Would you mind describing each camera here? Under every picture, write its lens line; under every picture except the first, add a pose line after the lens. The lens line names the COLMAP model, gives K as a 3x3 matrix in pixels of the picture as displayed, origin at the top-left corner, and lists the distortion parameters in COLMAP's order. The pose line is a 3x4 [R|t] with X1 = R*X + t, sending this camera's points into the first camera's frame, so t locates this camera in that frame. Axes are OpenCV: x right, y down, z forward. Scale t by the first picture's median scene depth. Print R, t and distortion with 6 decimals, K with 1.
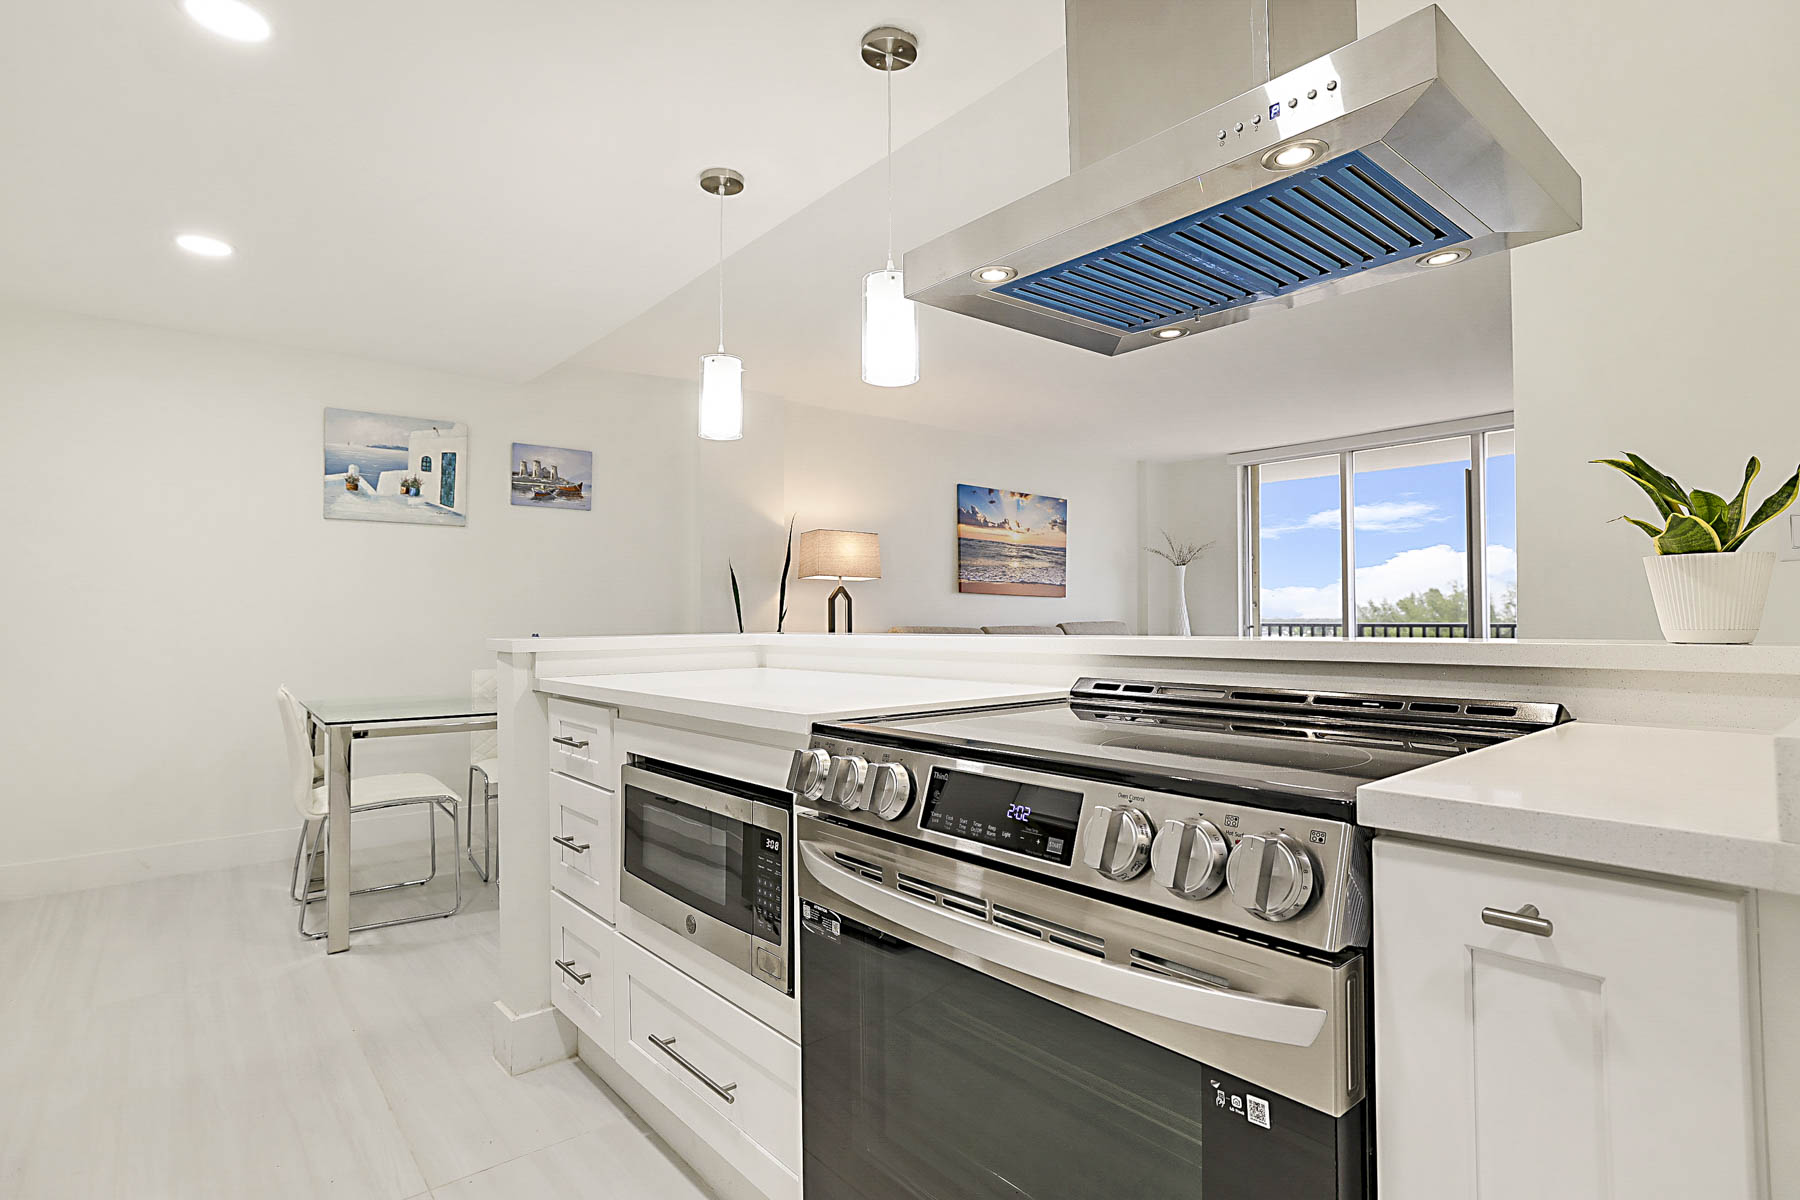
lens RADIAL K [[912.3, 0, 901.8], [0, 912.3, 602.1], [0, 0, 1]] dist [-0.044070, 0.030294]
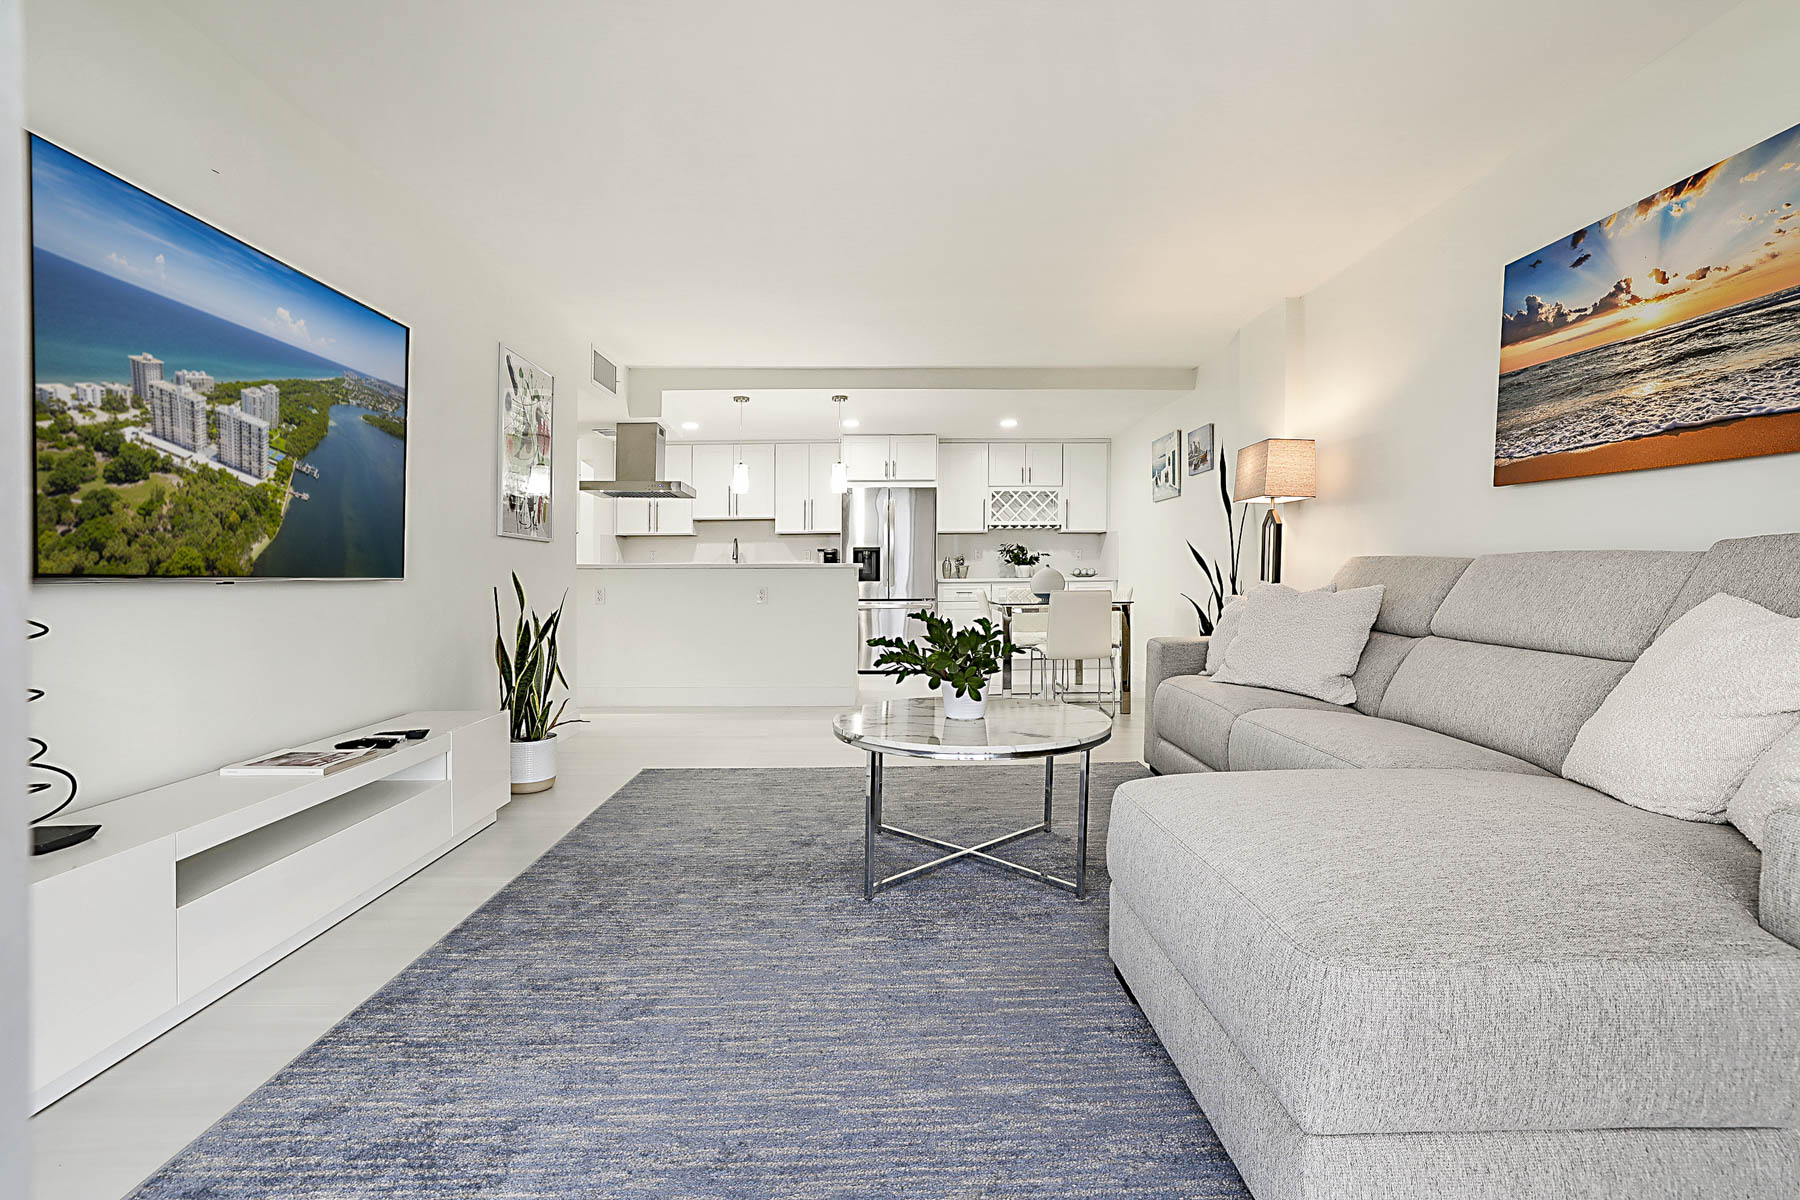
lens RADIAL K [[818.2, 0, 900.0], [0, 818.2, 600.0], [0, 0, 1]] dist [-0.040878, 0.019096]
pose [[-0.626677, 0.033305, -0.778567, 0.860022], [0.022717, 0.999442, 0.024469, 0.046969], [0.778948, -0.002352, -0.627085, 1.422522]]
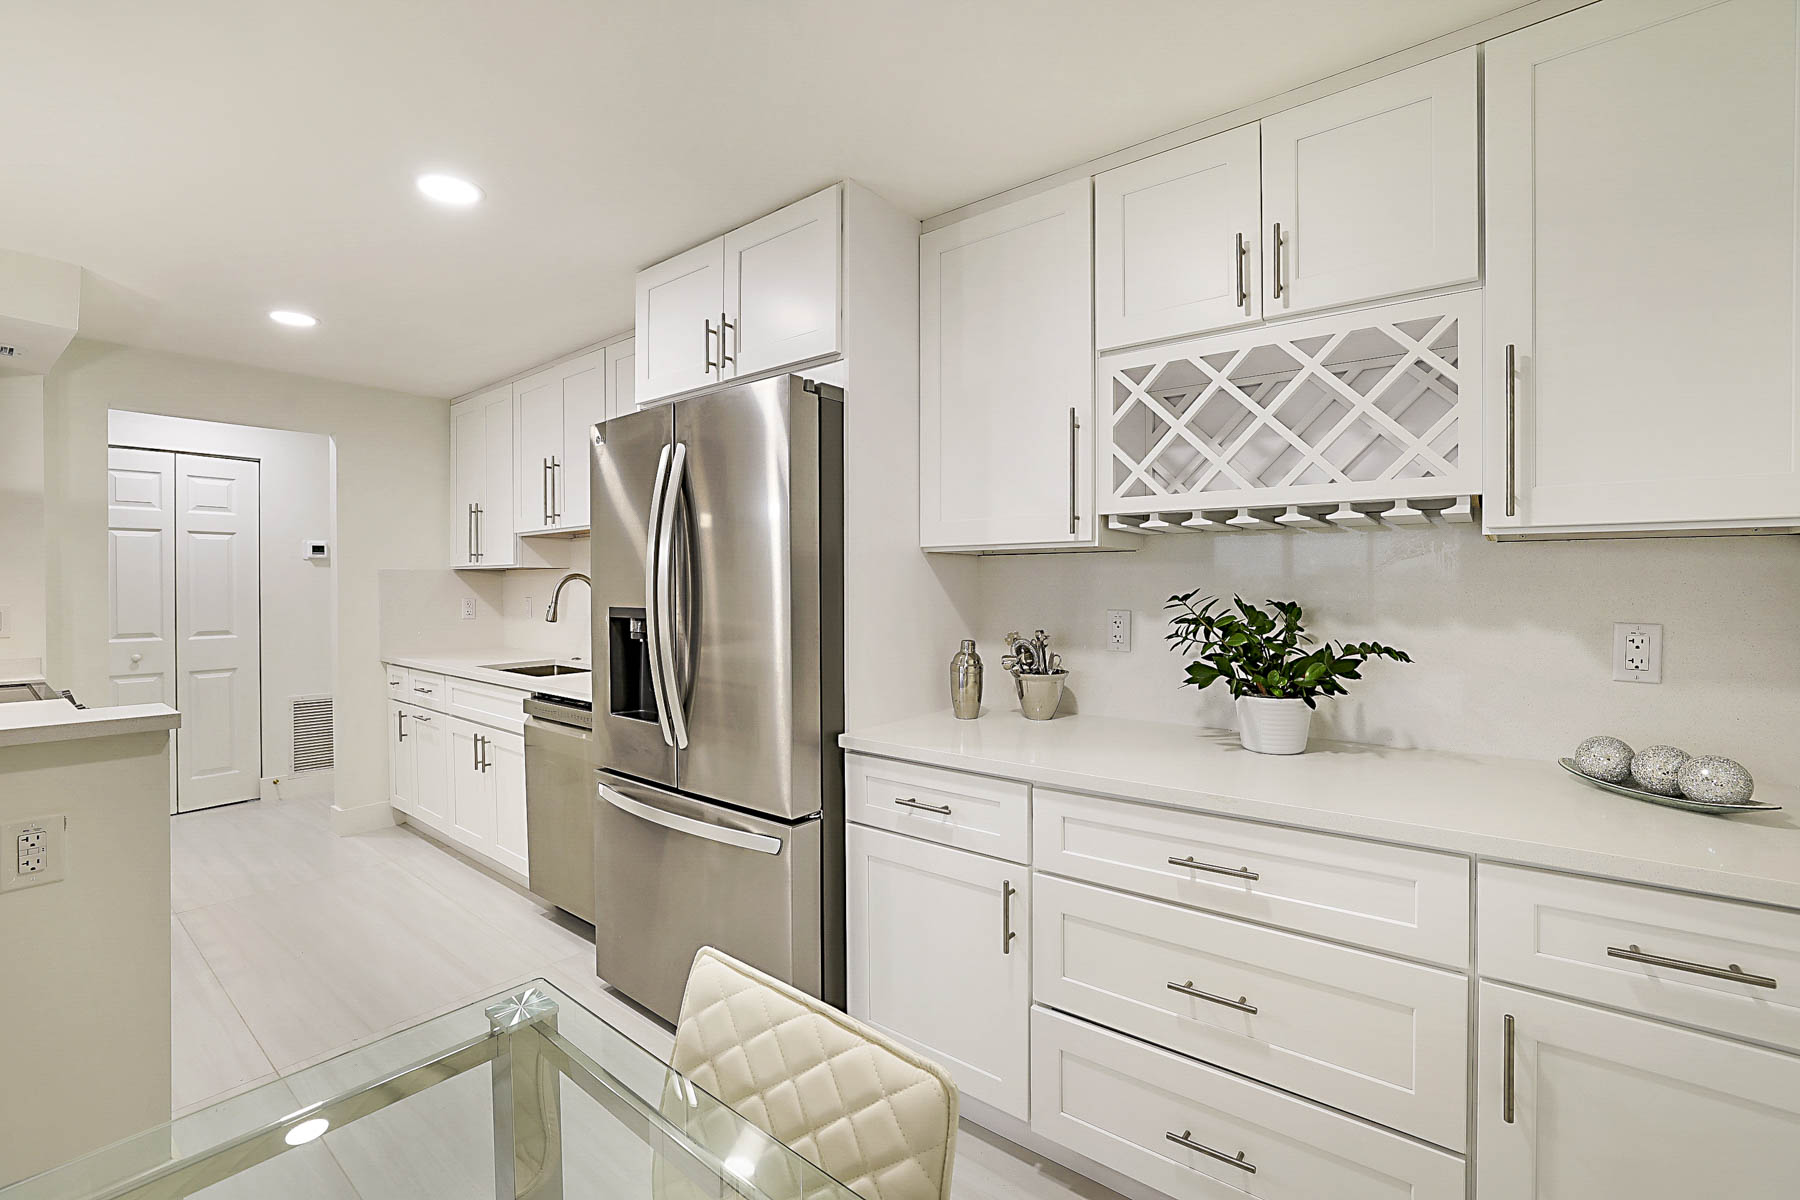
lens RADIAL K [[770.2, 0, 896.2], [0, 770.2, 588.8], [0, 0, 1]] dist [-0.035742, 0.000042]
pose [[-0.978144, 0.005390, -0.207858, -0.441284], [0.007722, 0.999916, -0.010409, -0.025765], [0.207784, -0.011786, -0.978104, 0.833794]]
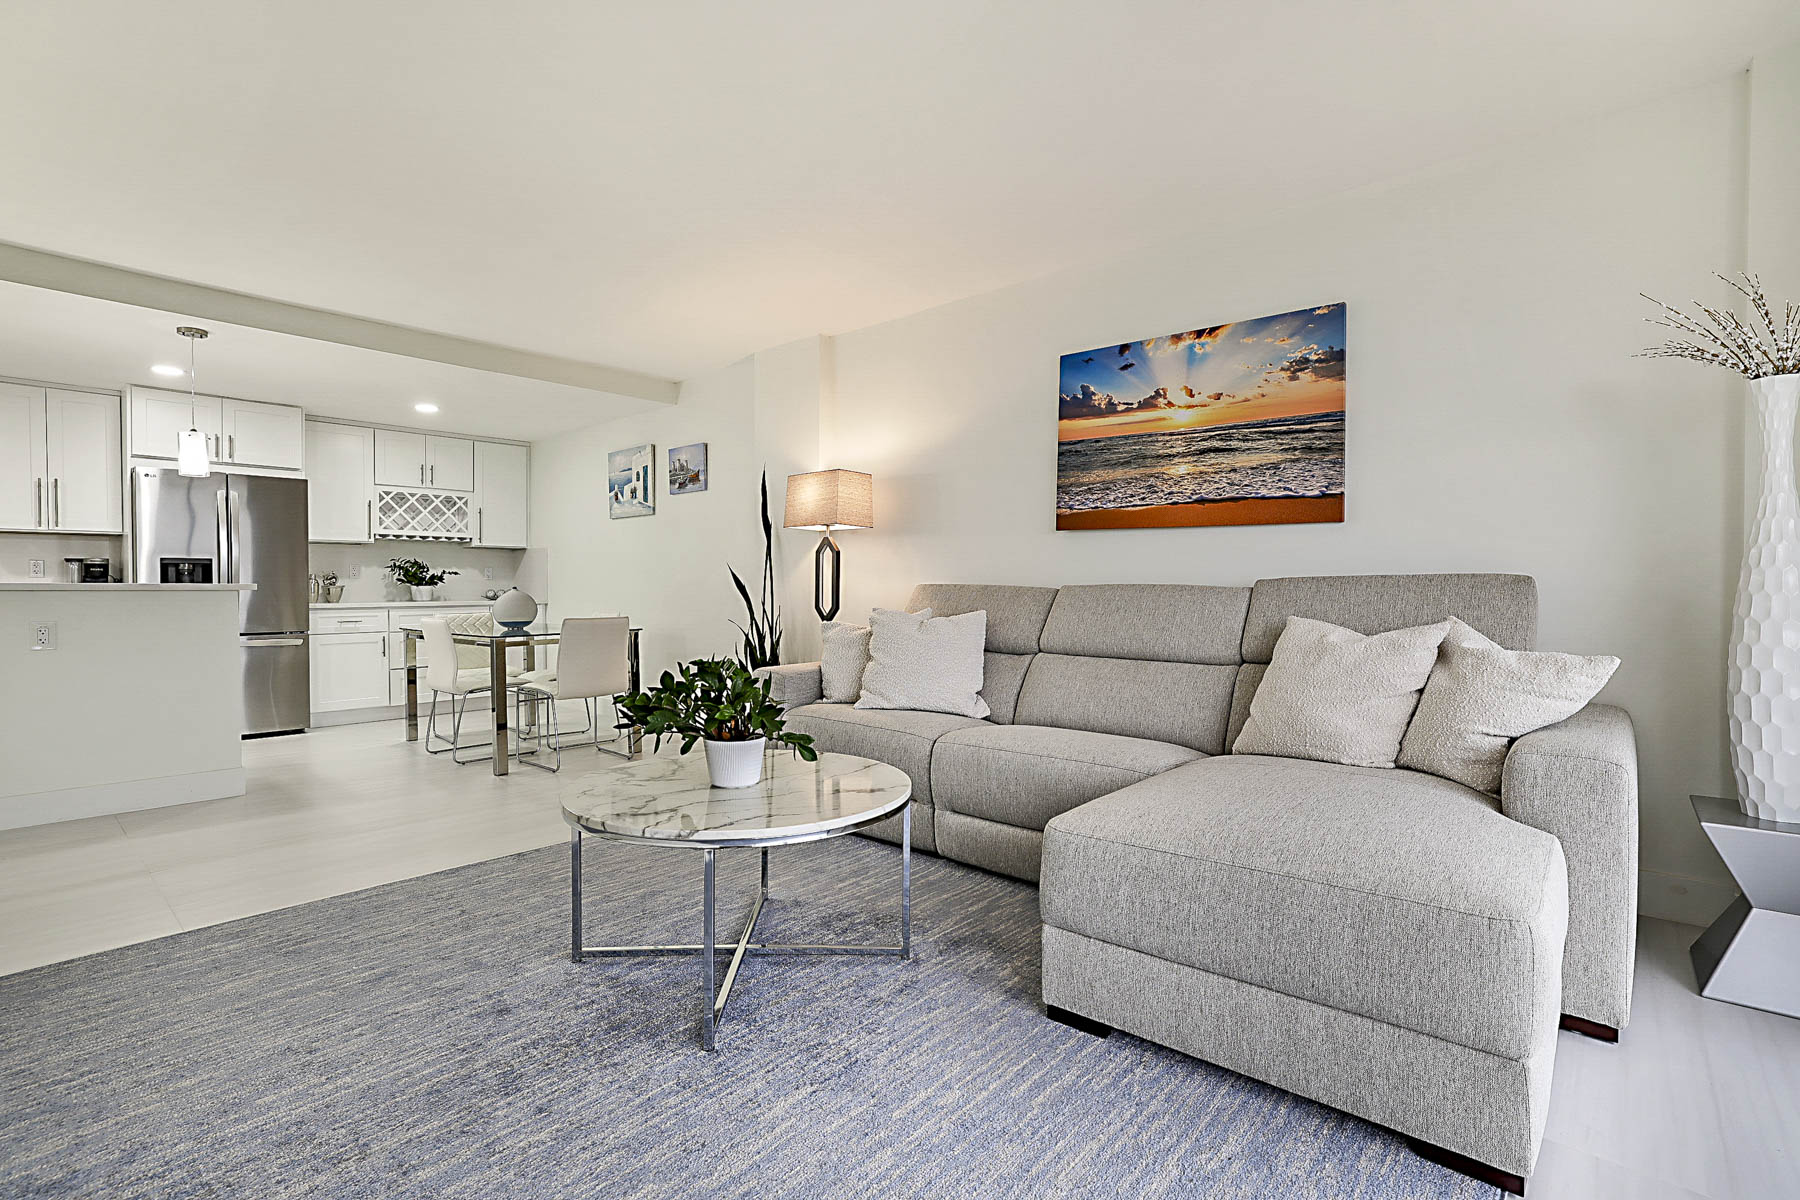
lens RADIAL K [[832.2, 0, 900.0], [0, 832.2, 600.0], [0, 0, 1]] dist [-0.039544, 0.000275]
pose [[0.156051, 0.018307, -0.987579, 0.851975], [0.020291, 0.999558, 0.021735, 0.031416], [0.987541, -0.023430, 0.155610, 1.118828]]
